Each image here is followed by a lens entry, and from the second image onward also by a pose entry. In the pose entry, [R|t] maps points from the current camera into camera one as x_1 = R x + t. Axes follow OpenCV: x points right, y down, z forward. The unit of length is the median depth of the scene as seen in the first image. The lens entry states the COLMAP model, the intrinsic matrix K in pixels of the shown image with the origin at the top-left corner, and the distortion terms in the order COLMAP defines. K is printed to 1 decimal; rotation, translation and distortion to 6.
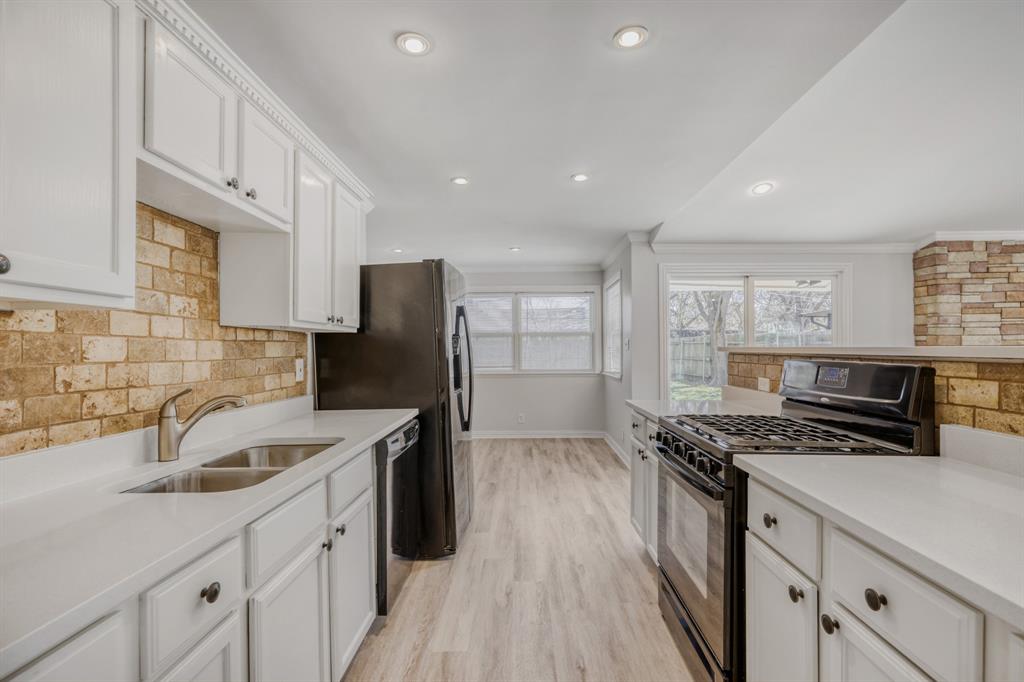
lens RADIAL K [[465.5, 0, 511.8], [0, 465.5, 345.5], [0, 0, 1]] dist [-0.001216, -0.000084]
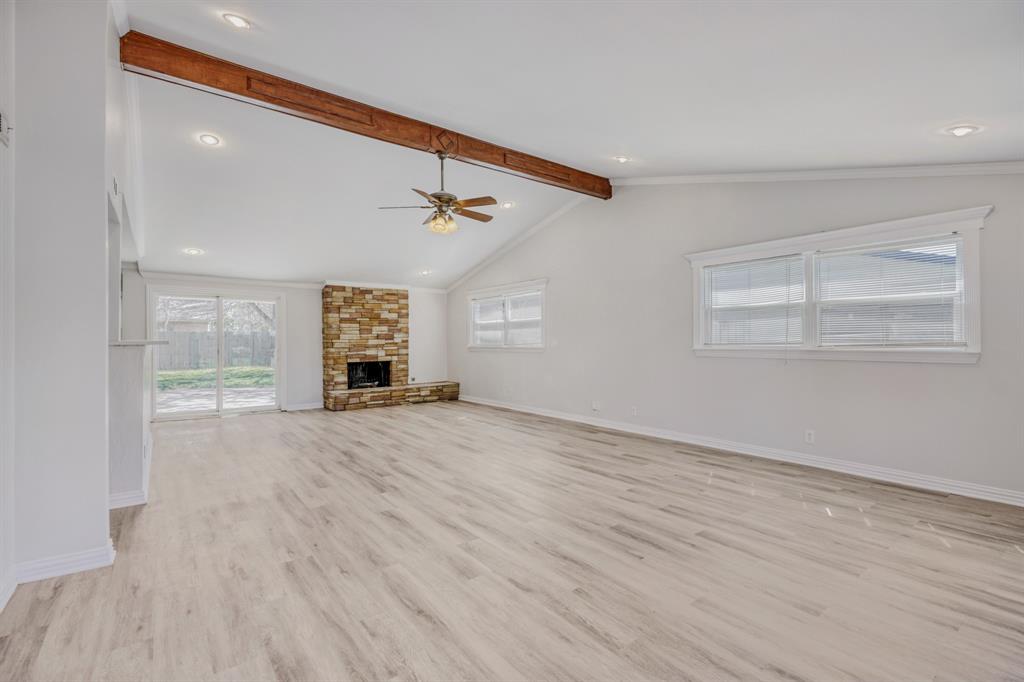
lens RADIAL K [[462.3, 0, 523.1], [0, 462.3, 343.2], [0, 0, 1]] dist [-0.000496, -0.000172]
pose [[0.766656, -0.003370, 0.642049, 0.522406], [-0.004211, 0.999938, 0.010277, -0.012543], [-0.642044, -0.010582, 0.766595, -1.653005]]
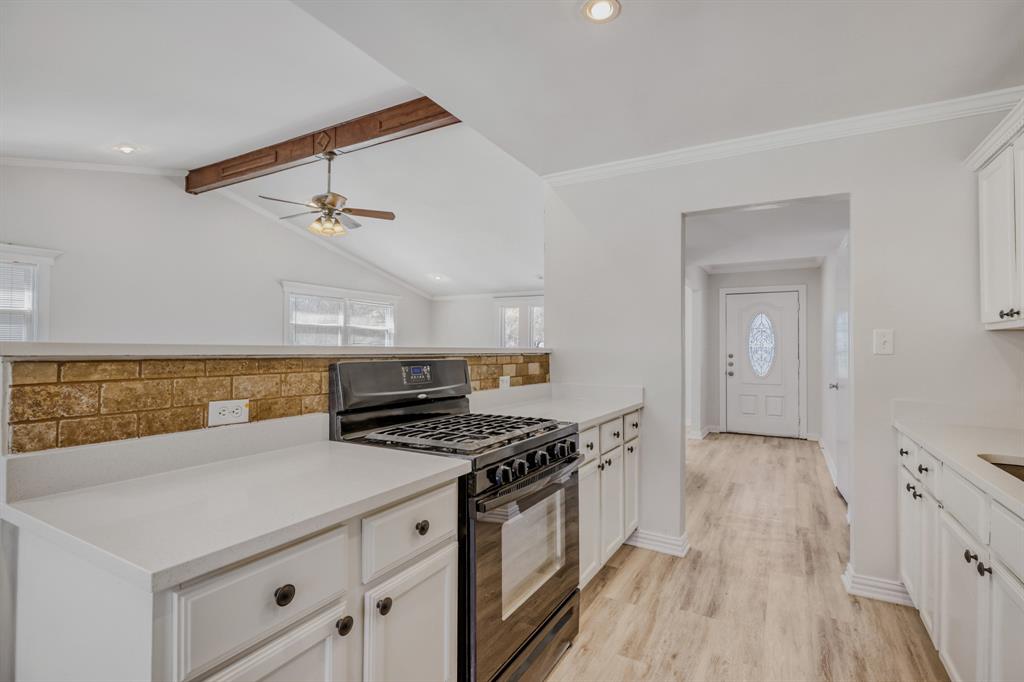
lens RADIAL K [[462.3, 0, 523.1], [0, 462.3, 343.2], [0, 0, 1]] dist [-0.000496, -0.000172]
pose [[-0.880902, 0.003016, 0.473290, -0.025746], [-0.006133, 0.999823, -0.017786, 0.008527], [-0.473260, -0.018570, -0.880727, 1.280478]]
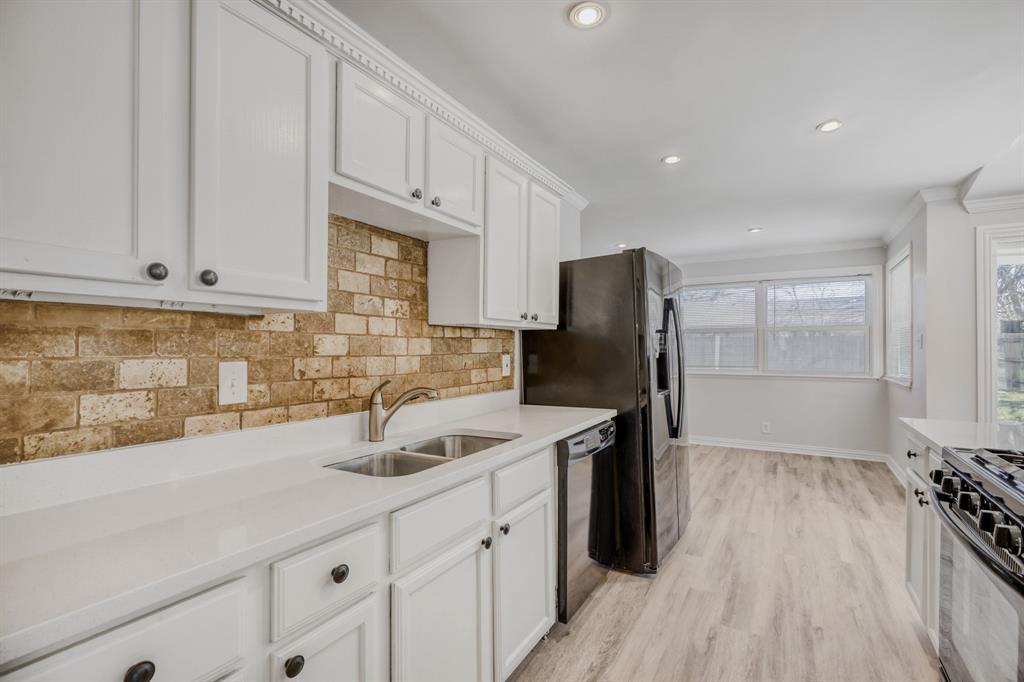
lens RADIAL K [[462.3, 0, 523.1], [0, 462.3, 343.2], [0, 0, 1]] dist [-0.000496, -0.000172]
pose [[0.878690, 0.002083, -0.477388, 0.084466], [-0.001125, 0.999997, 0.002291, -0.000196], [0.477391, -0.001476, 0.878690, 0.098253]]
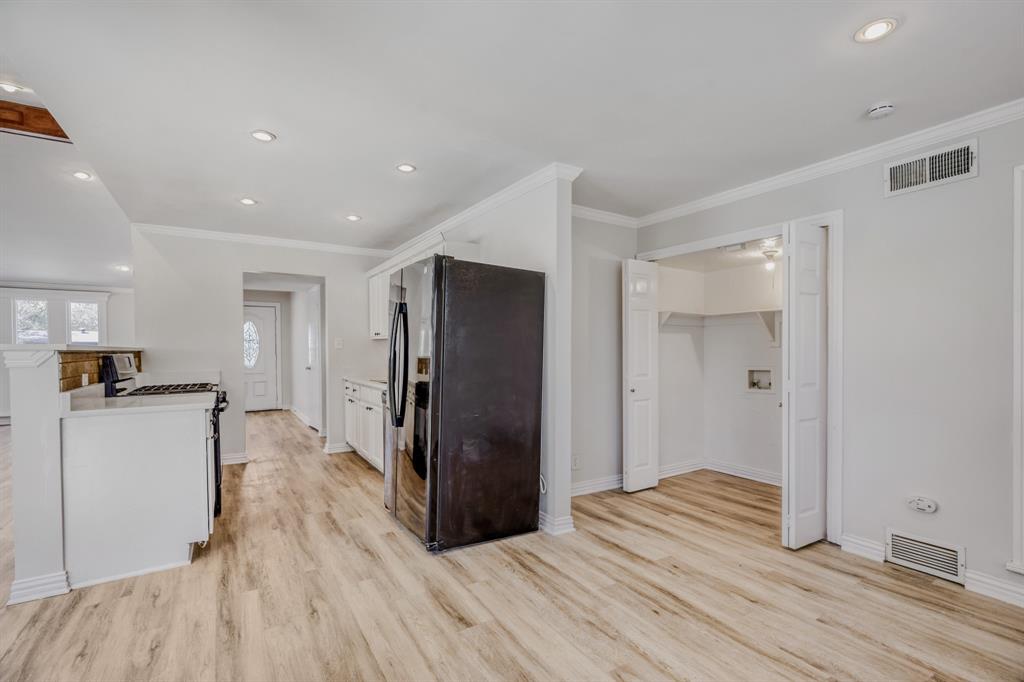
lens RADIAL K [[457.6, 0, 512.5], [0, 457.6, 333.0], [0, 0, 1]] dist [0.000941, 0.000153]
pose [[-0.831576, -0.010210, -0.555318, 0.306196], [0.012302, 0.999247, -0.036794, 0.025418], [0.555275, -0.037428, -0.830824, 2.385566]]
